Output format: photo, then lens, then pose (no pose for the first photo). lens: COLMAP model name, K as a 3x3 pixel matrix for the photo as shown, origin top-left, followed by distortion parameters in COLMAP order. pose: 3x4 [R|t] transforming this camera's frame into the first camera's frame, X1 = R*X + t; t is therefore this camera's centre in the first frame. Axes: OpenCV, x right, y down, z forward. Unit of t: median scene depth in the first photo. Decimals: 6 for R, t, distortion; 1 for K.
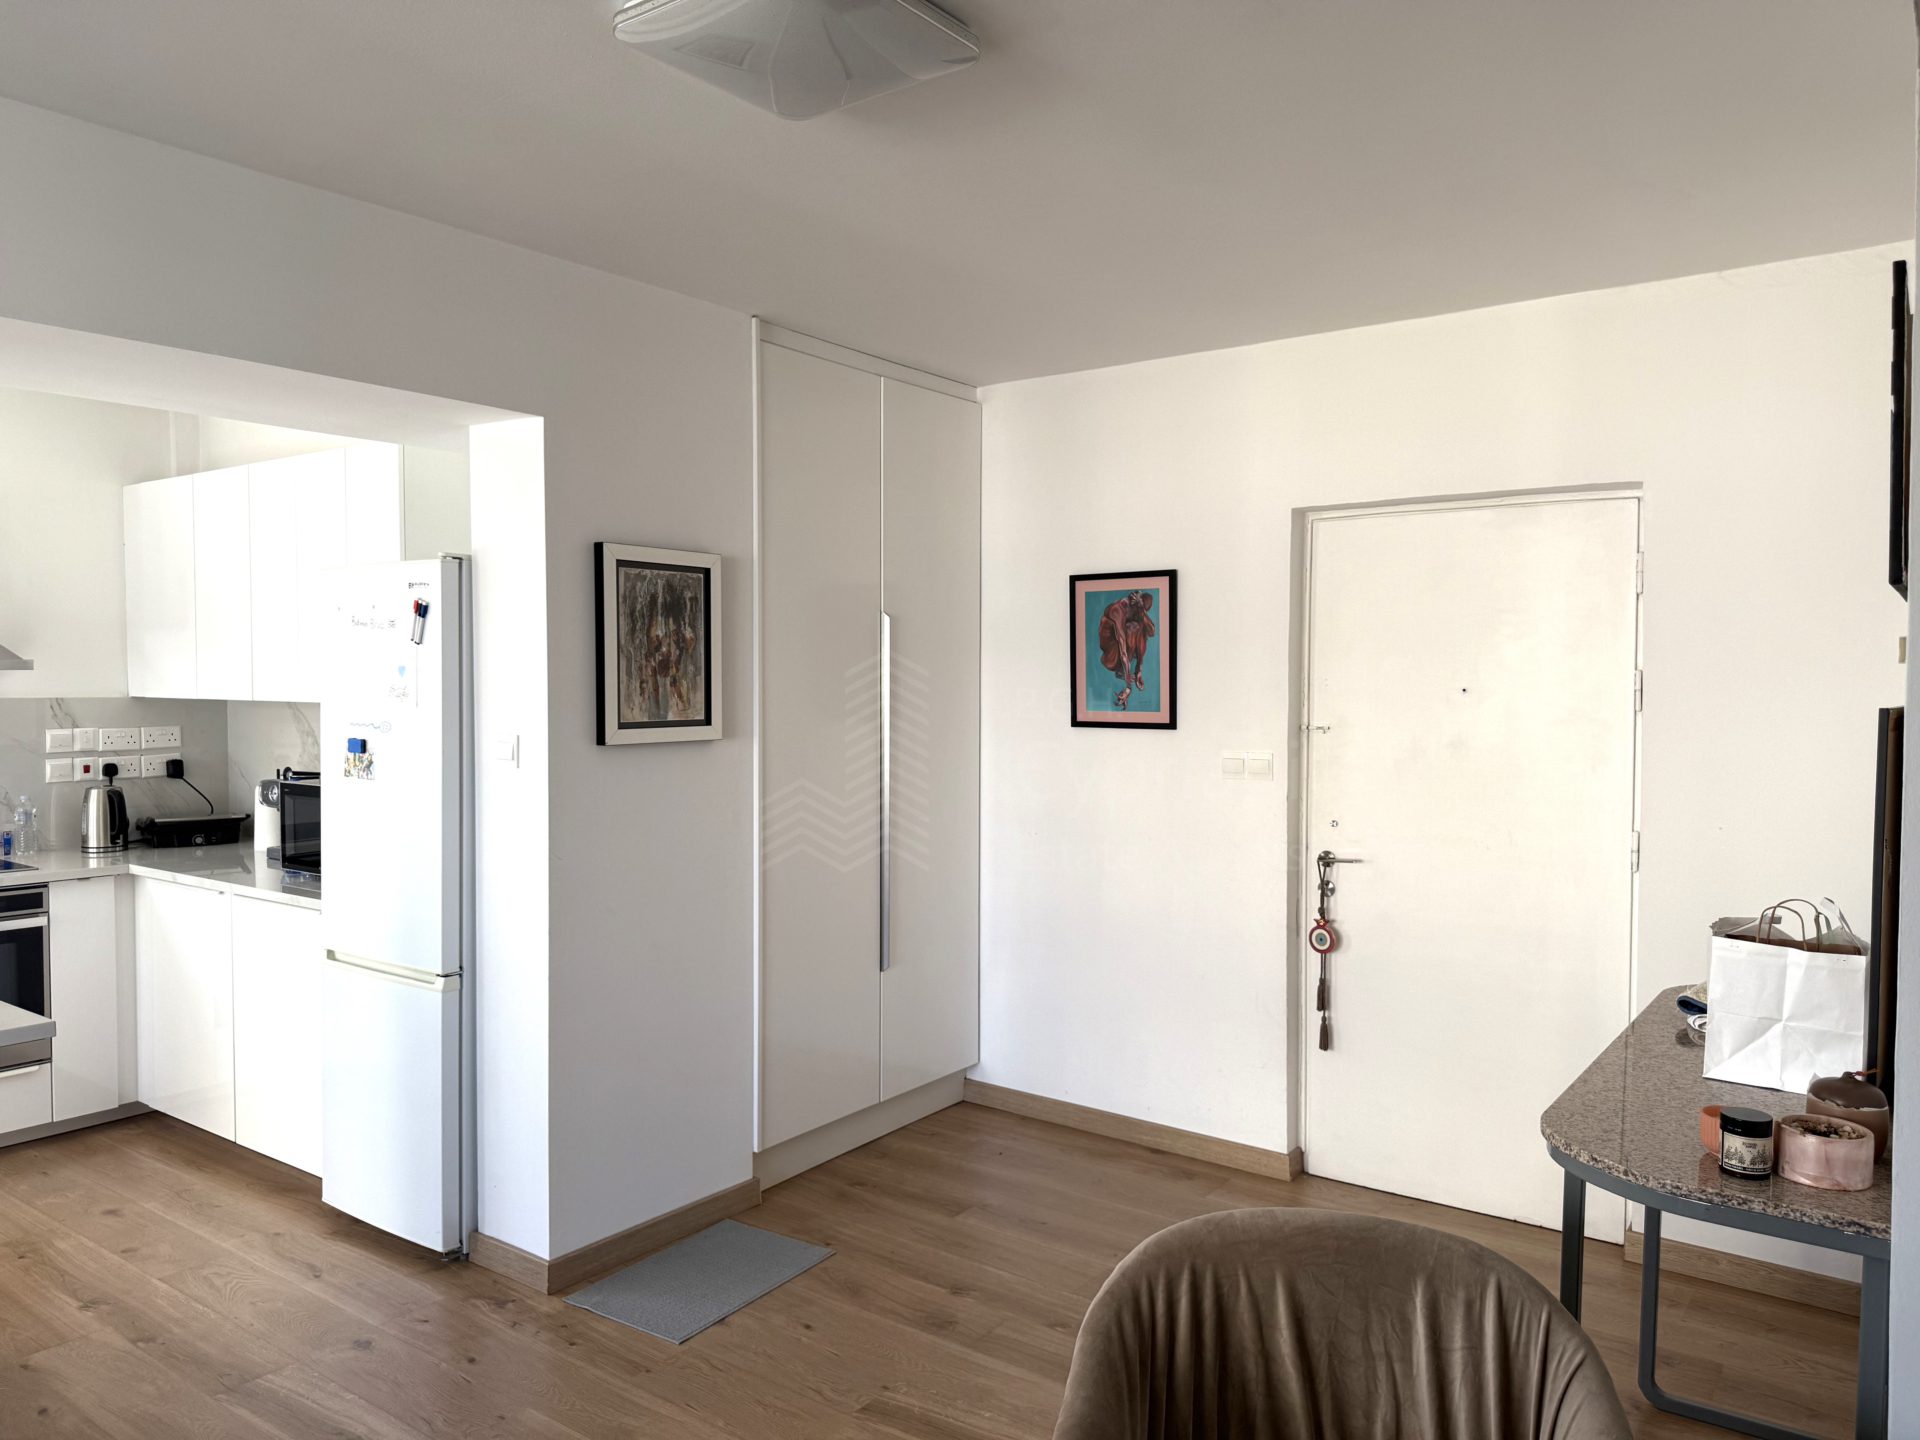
lens RADIAL K [[1352.6, 0, 958.6], [0, 1352.6, 724.2], [0, 0, 1]] dist [0.068089, -0.084507]
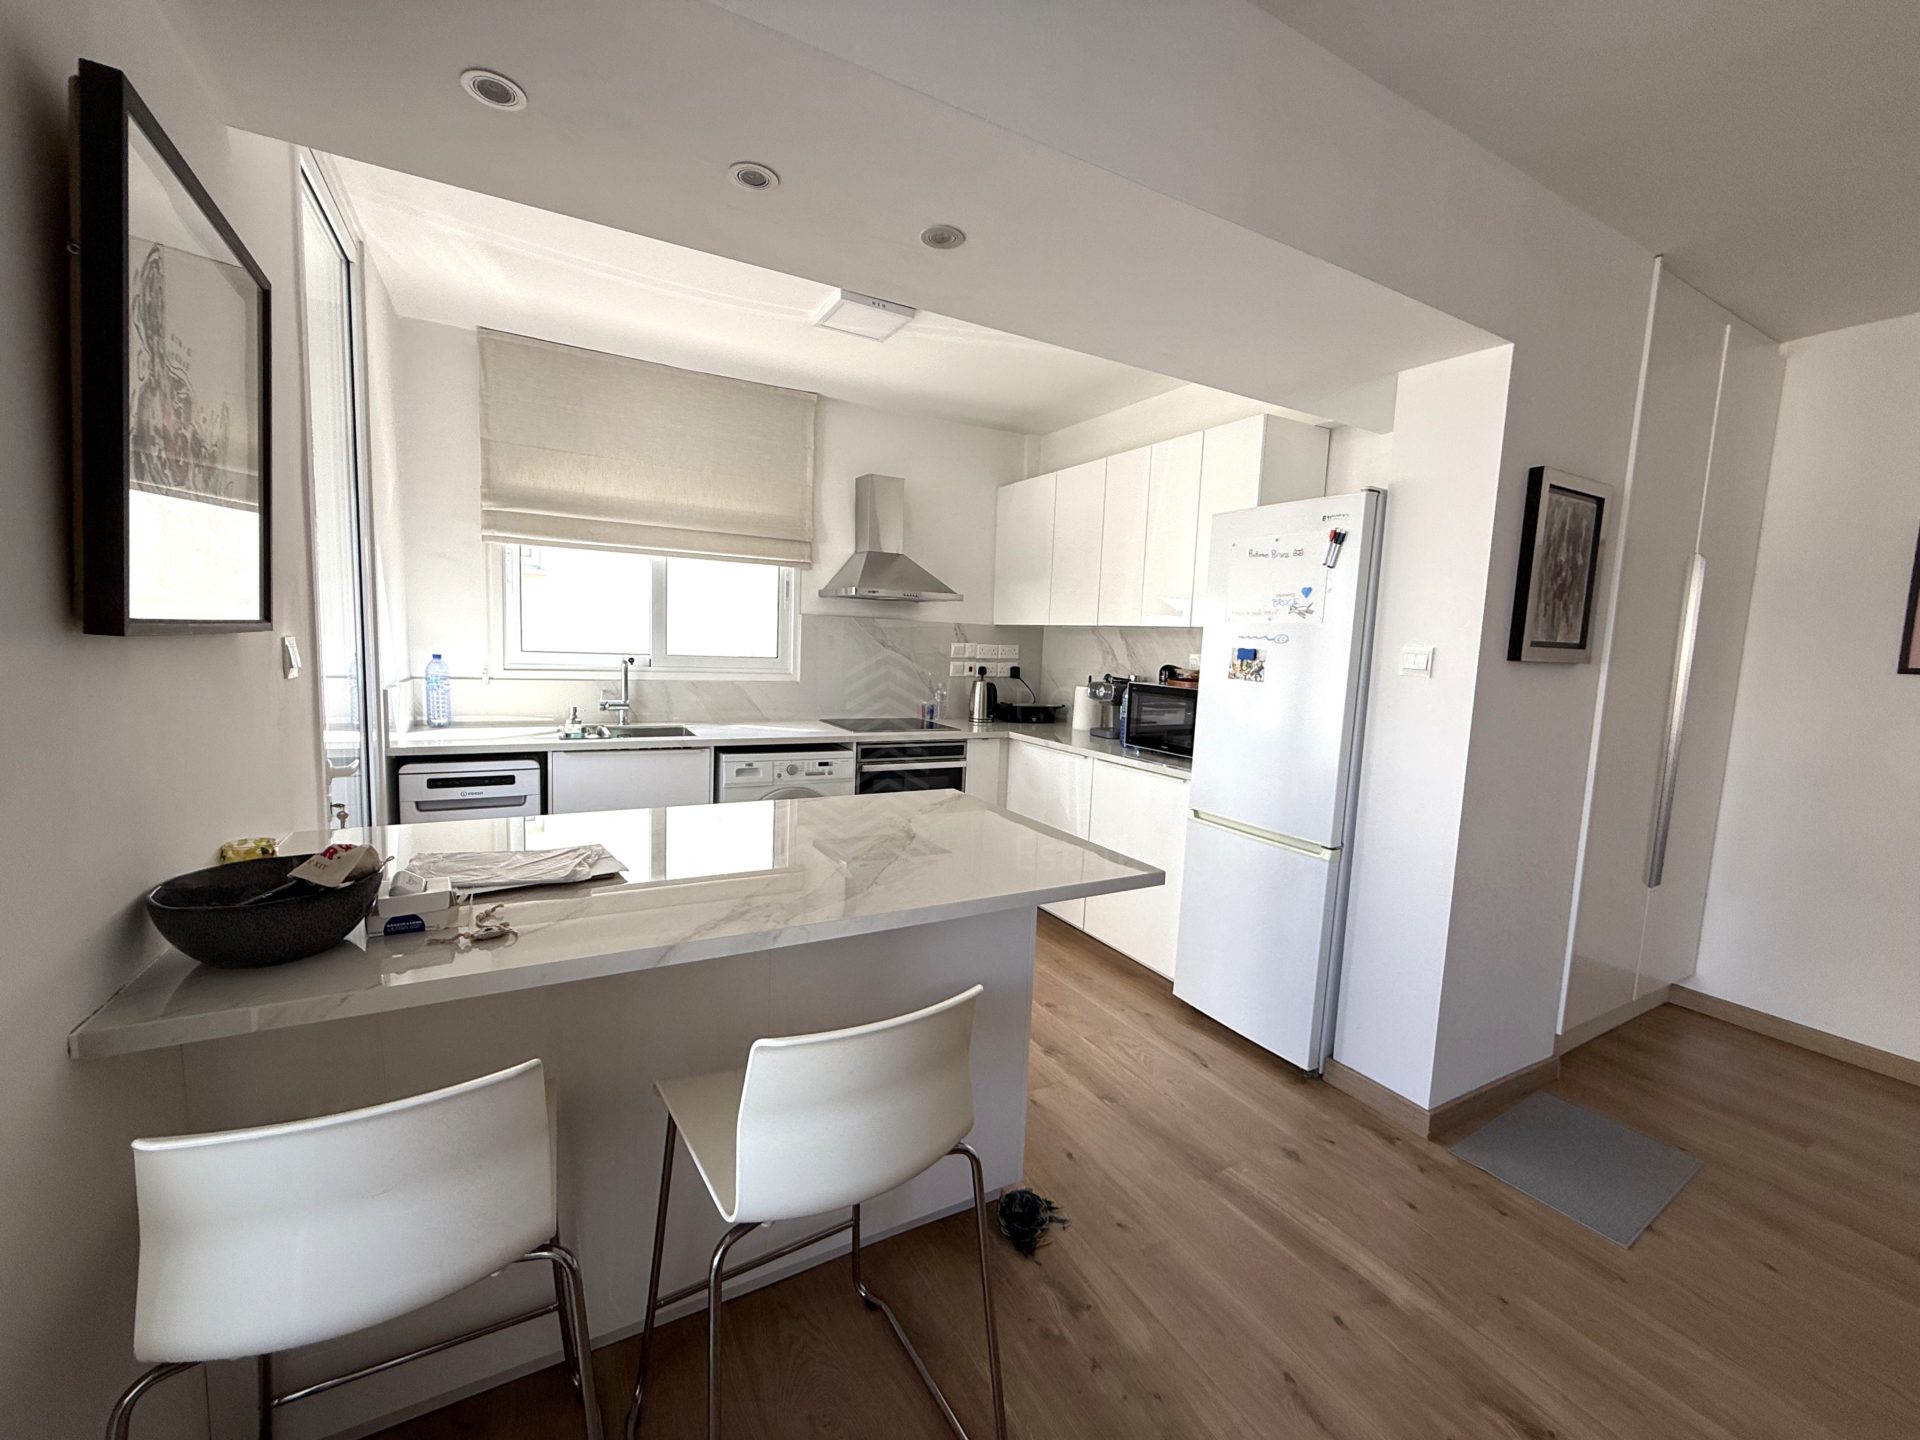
lens RADIAL K [[767.6, 0, 955.0], [0, 767.6, 720.8], [0, 0, 1]] dist [-0.001234, 0.000827]
pose [[0.910426, 0.076949, -0.406452, -0.381221], [-0.052126, 0.996055, 0.071814, 0.038883], [0.410374, -0.044195, 0.910846, 0.242615]]
